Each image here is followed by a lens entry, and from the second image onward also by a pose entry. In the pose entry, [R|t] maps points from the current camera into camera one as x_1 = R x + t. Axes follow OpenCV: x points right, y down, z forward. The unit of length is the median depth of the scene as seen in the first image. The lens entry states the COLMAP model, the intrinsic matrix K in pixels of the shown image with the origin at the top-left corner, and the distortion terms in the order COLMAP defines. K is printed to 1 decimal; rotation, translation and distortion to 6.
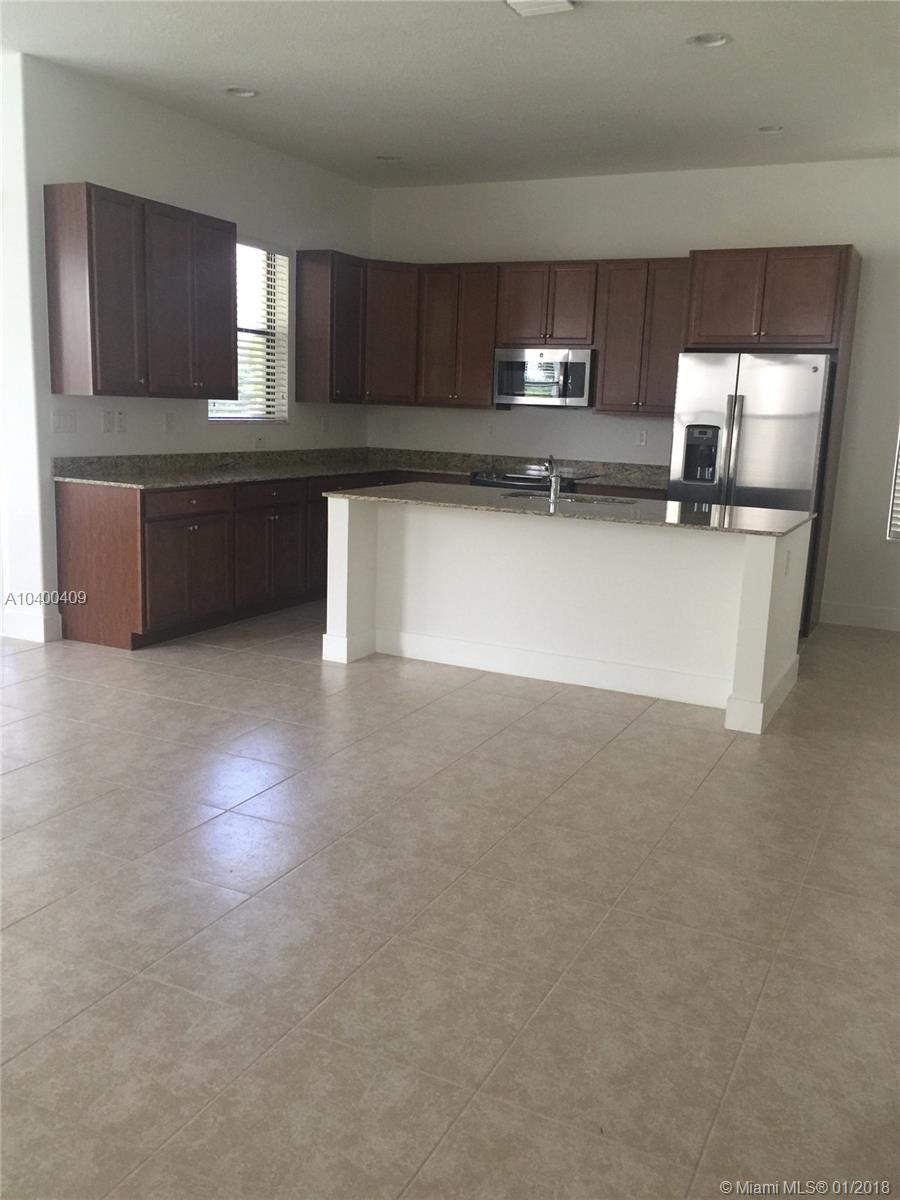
lens RADIAL K [[1019.9, 0, 460.8], [0, 1019.9, 590.9], [0, 0, 1]] dist [0.062436, -0.067631]
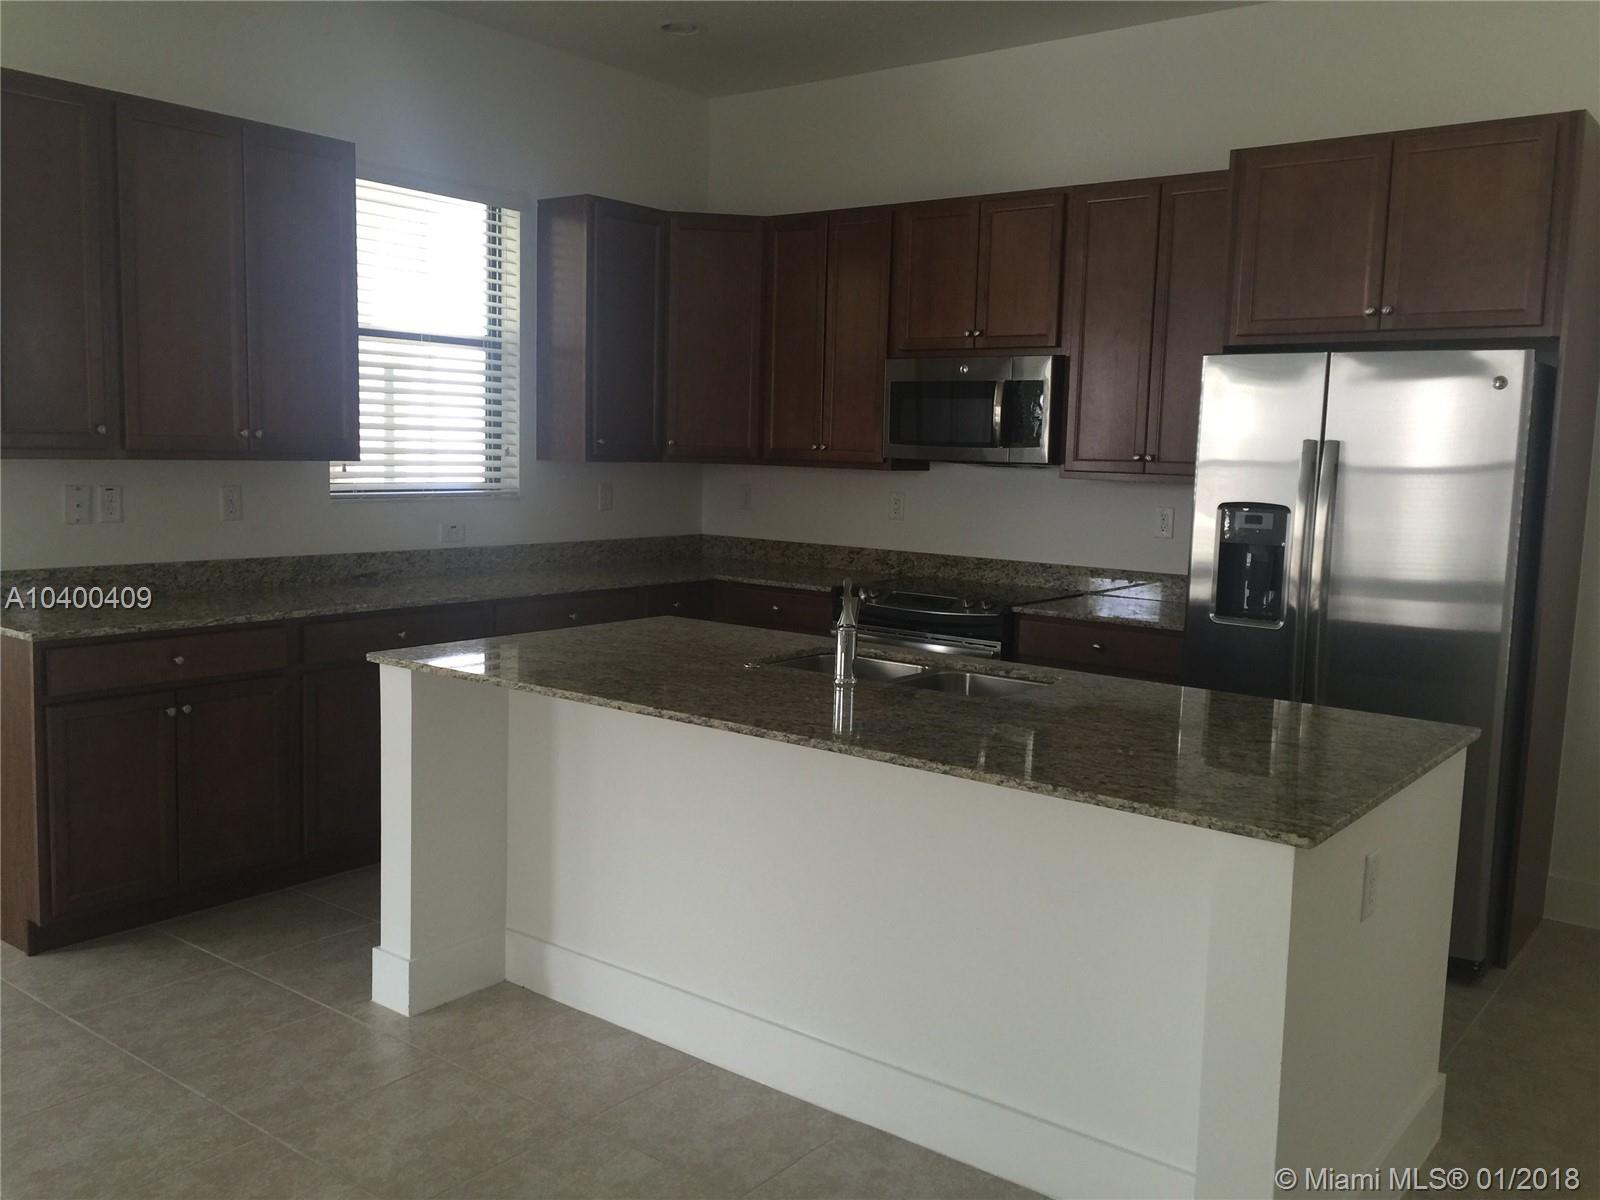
lens RADIAL K [[1359.9, 0, 811.3], [0, 1359.9, 578.7], [0, 0, 1]] dist [0.062436, -0.067631]
pose [[0.979310, 0.007542, -0.202223, 0.168107], [-0.025214, 0.996066, -0.084956, -0.069402], [0.200787, 0.088297, 0.975648, 0.351089]]
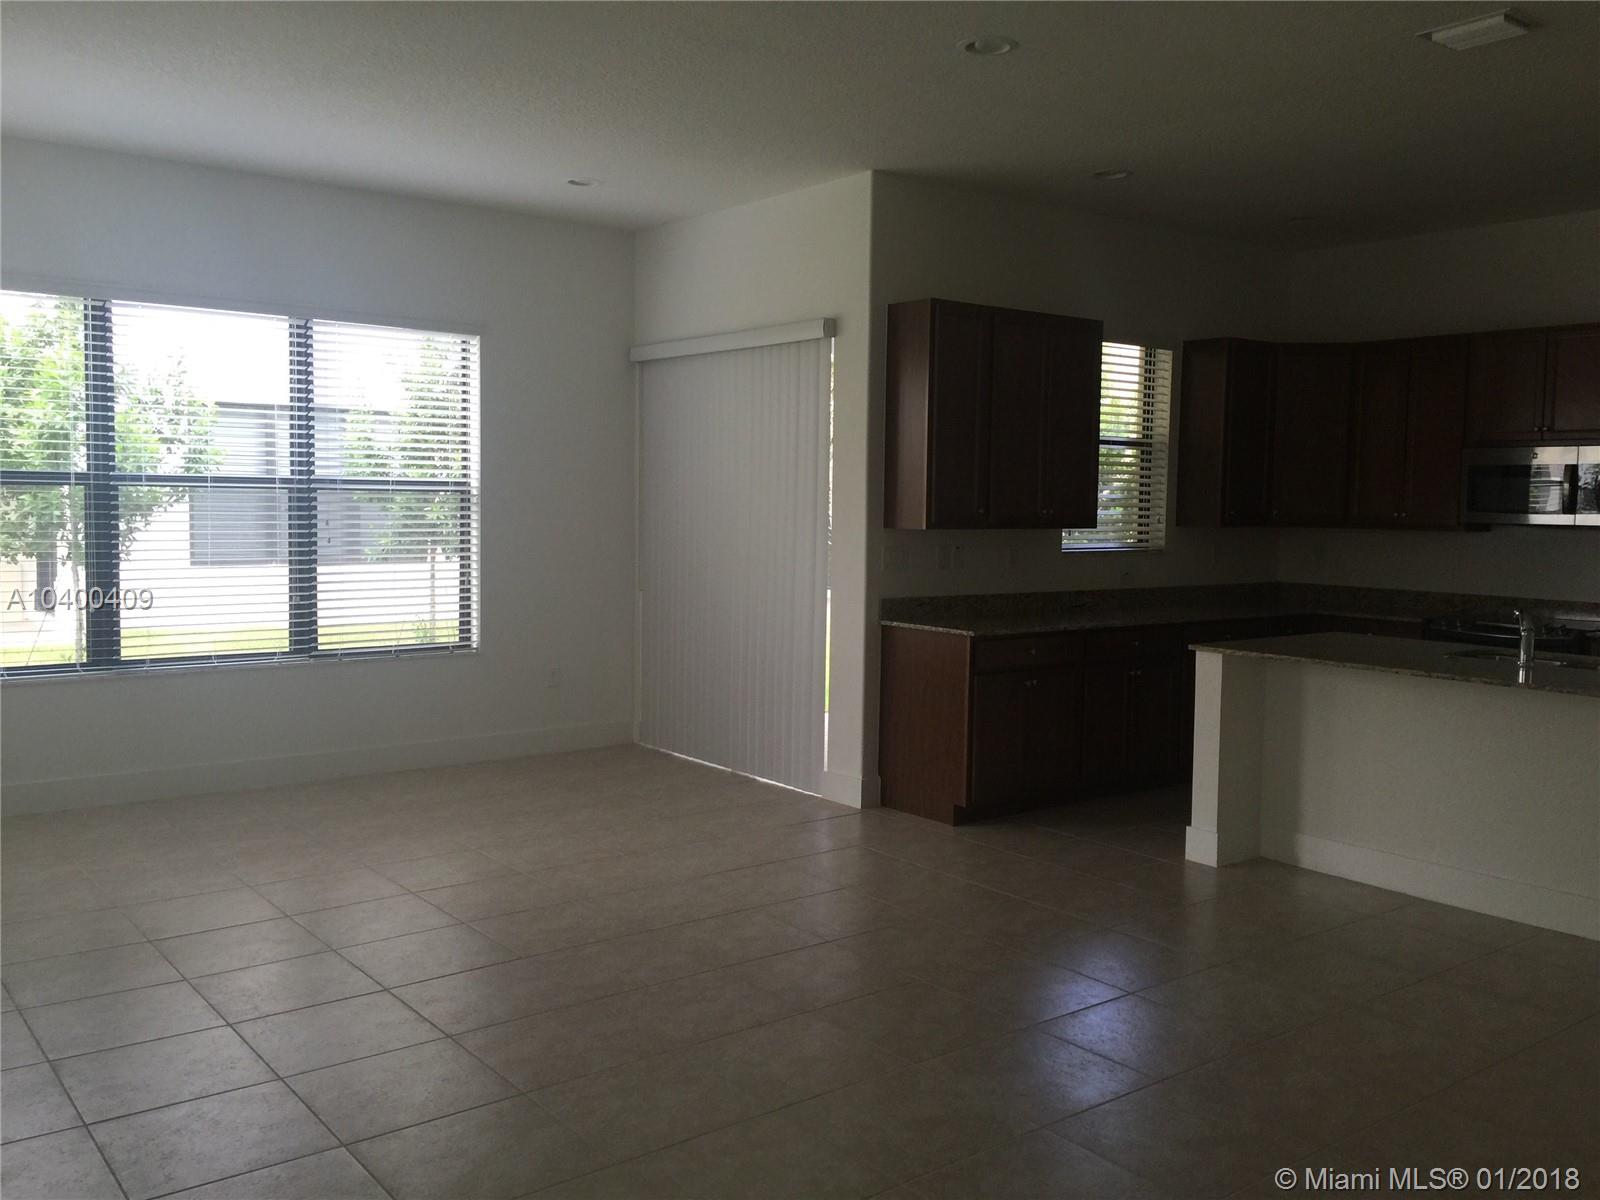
lens RADIAL K [[1359.9, 0, 797.4], [0, 1359.9, 593.5], [0, 0, 1]] dist [0.062436, -0.067631]
pose [[0.895773, 0.006402, -0.444465, 0.053273], [-0.061145, 0.992166, -0.108940, -0.001509], [0.440286, 0.124762, 0.889147, -0.066797]]
